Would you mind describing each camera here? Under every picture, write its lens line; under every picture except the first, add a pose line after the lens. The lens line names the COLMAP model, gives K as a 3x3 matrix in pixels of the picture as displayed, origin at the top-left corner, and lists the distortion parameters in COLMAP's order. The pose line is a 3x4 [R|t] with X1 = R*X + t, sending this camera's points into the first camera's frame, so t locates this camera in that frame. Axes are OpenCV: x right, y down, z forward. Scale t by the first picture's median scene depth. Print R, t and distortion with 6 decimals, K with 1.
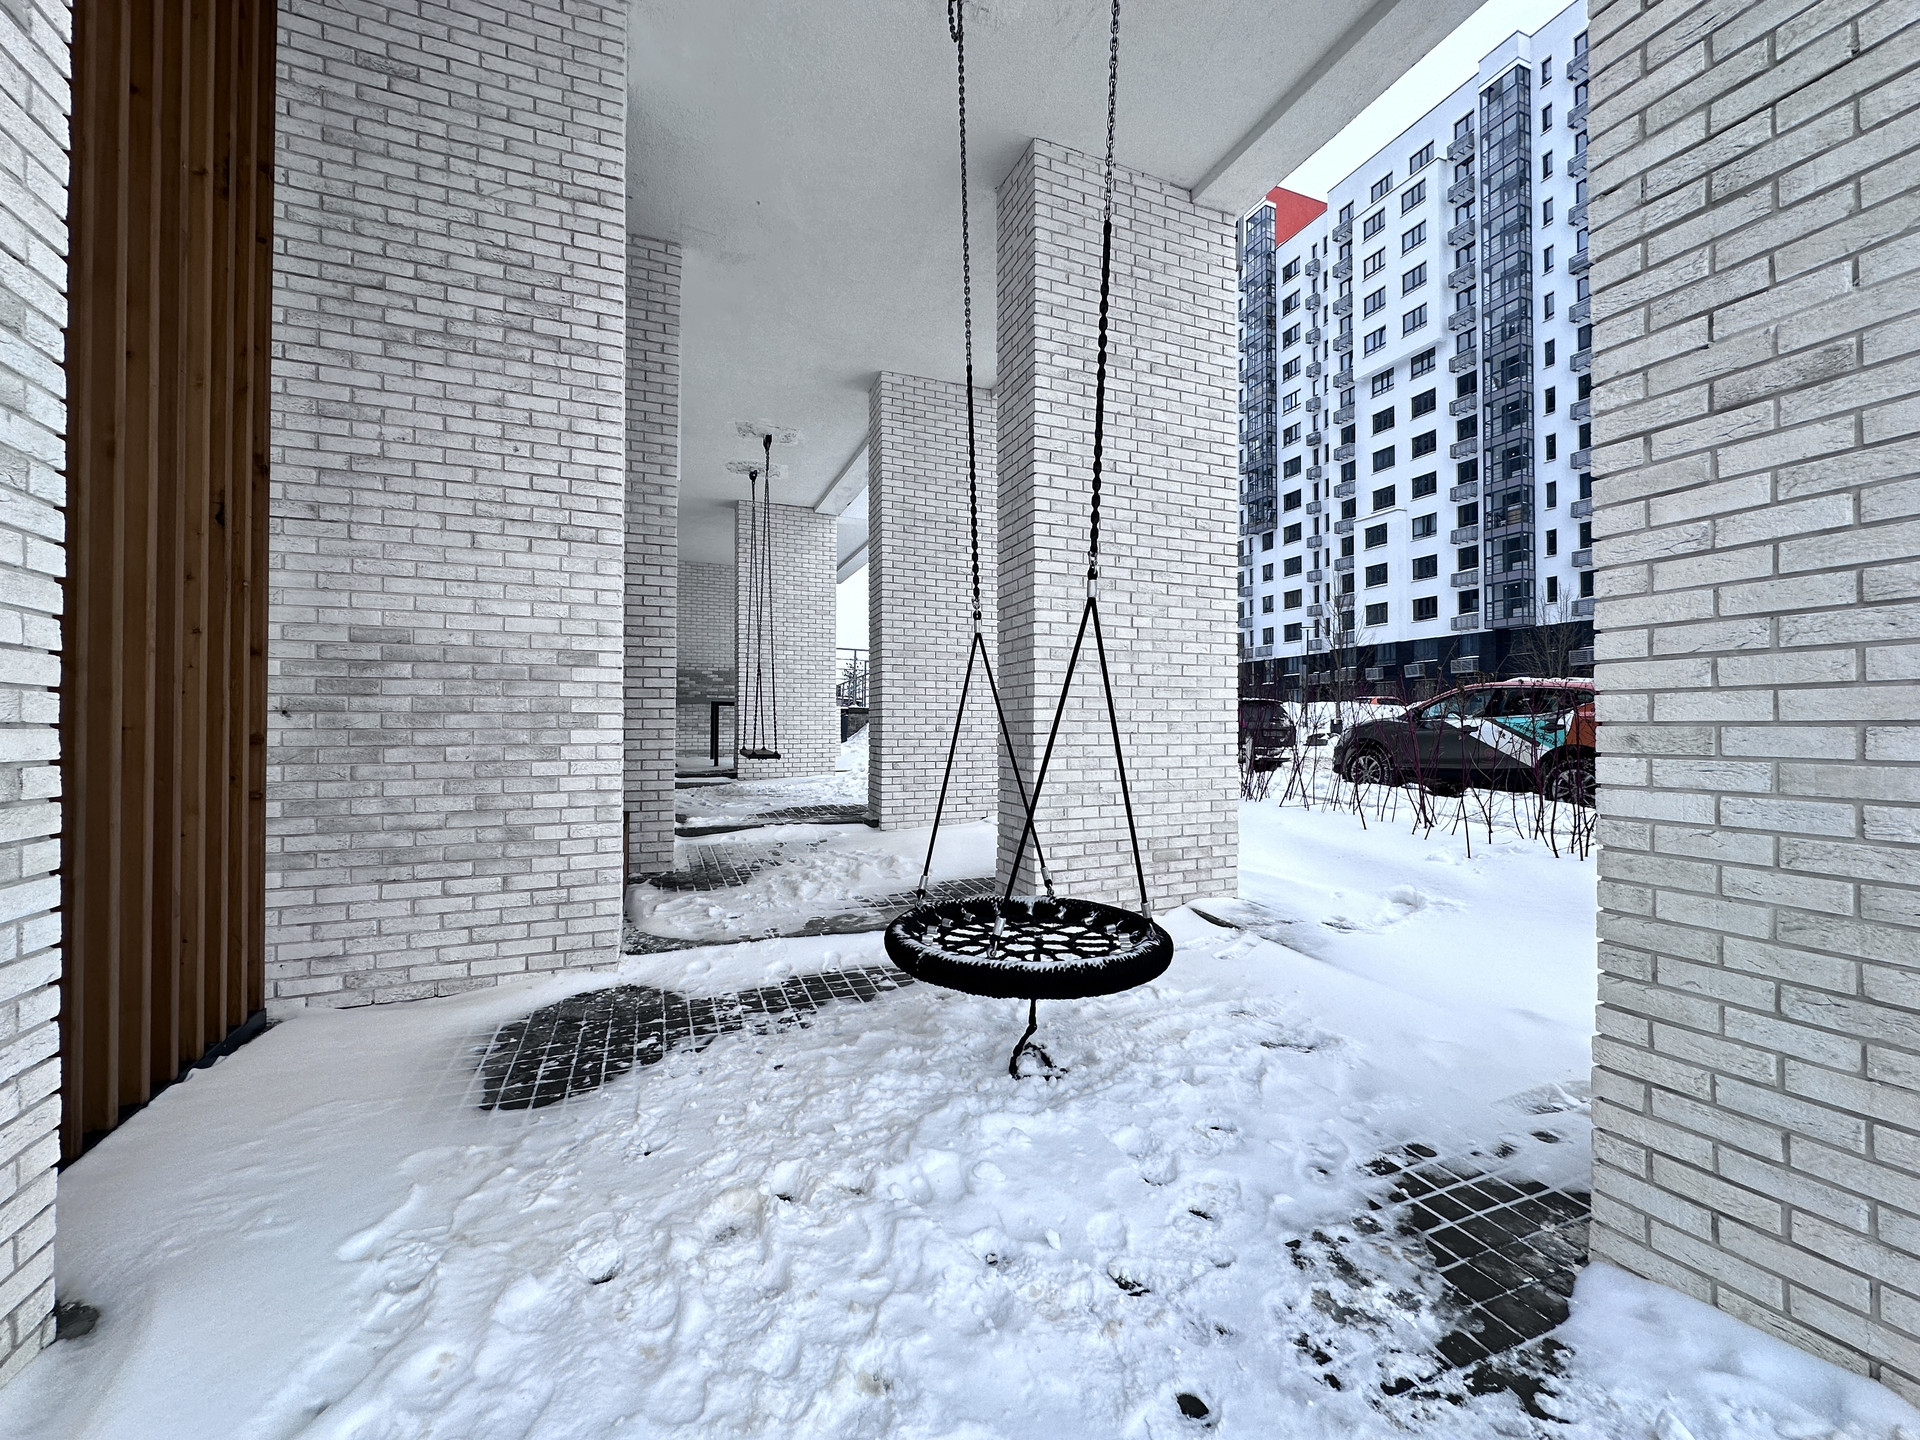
lens RADIAL K [[767.4, 0, 1040.7], [0, 767.4, 720.9], [0, 0, 1]] dist [-0.006587, 0.000380]
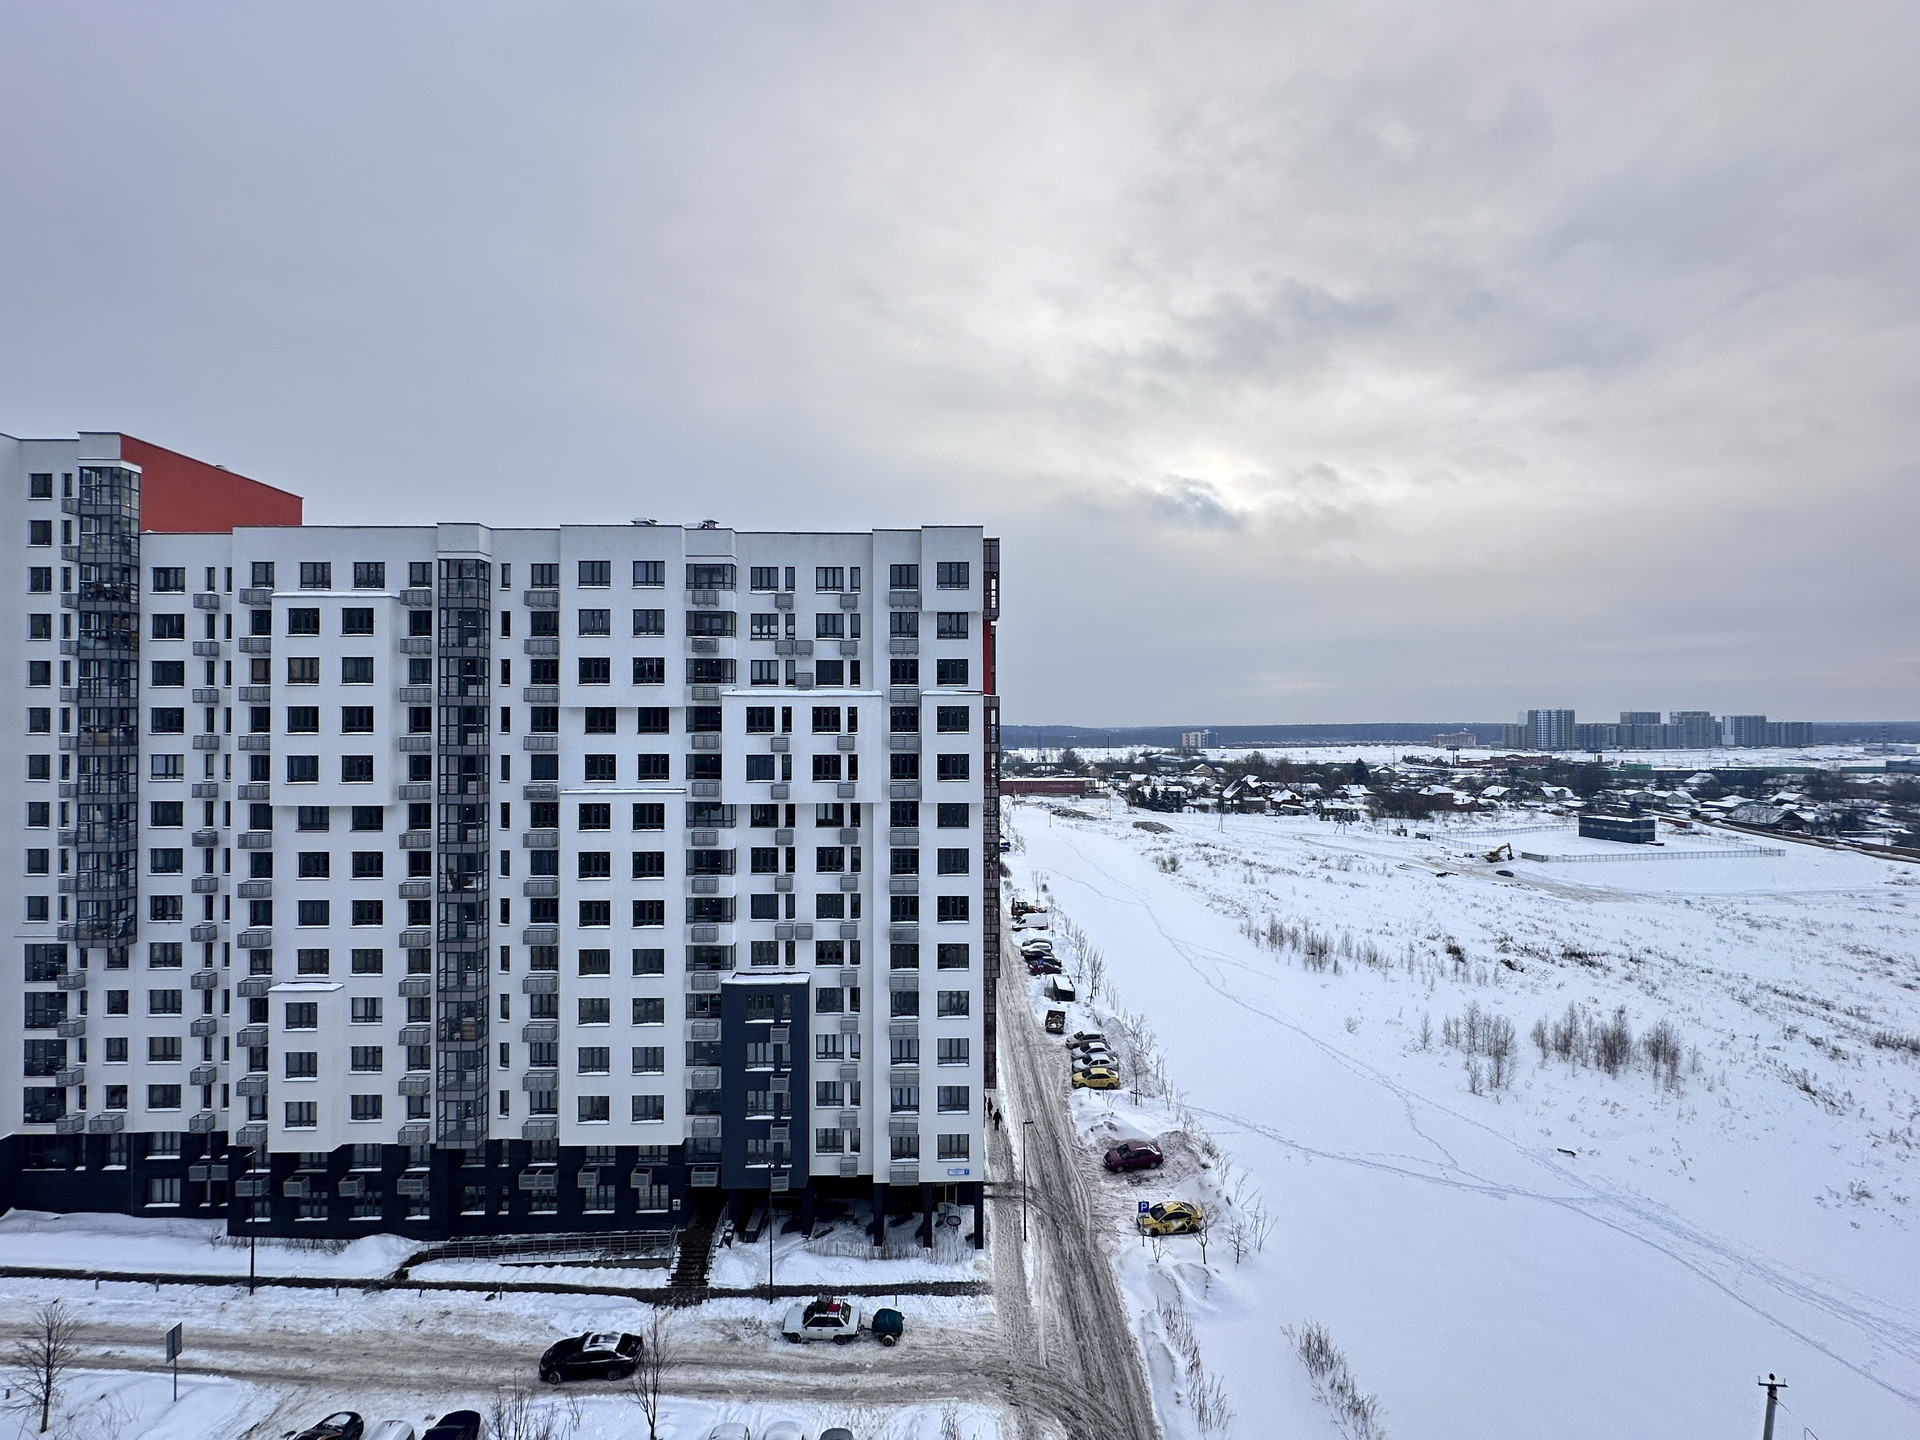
lens RADIAL K [[767.4, 0, 952.8], [0, 767.4, 707.7], [0, 0, 1]] dist [-0.006587, 0.000380]
pose [[0.436851, 0.014897, 0.899410, -0.001379], [-0.002325, 0.999878, -0.015432, -0.513160], [-0.899531, 0.004650, 0.436833, 0.003745]]
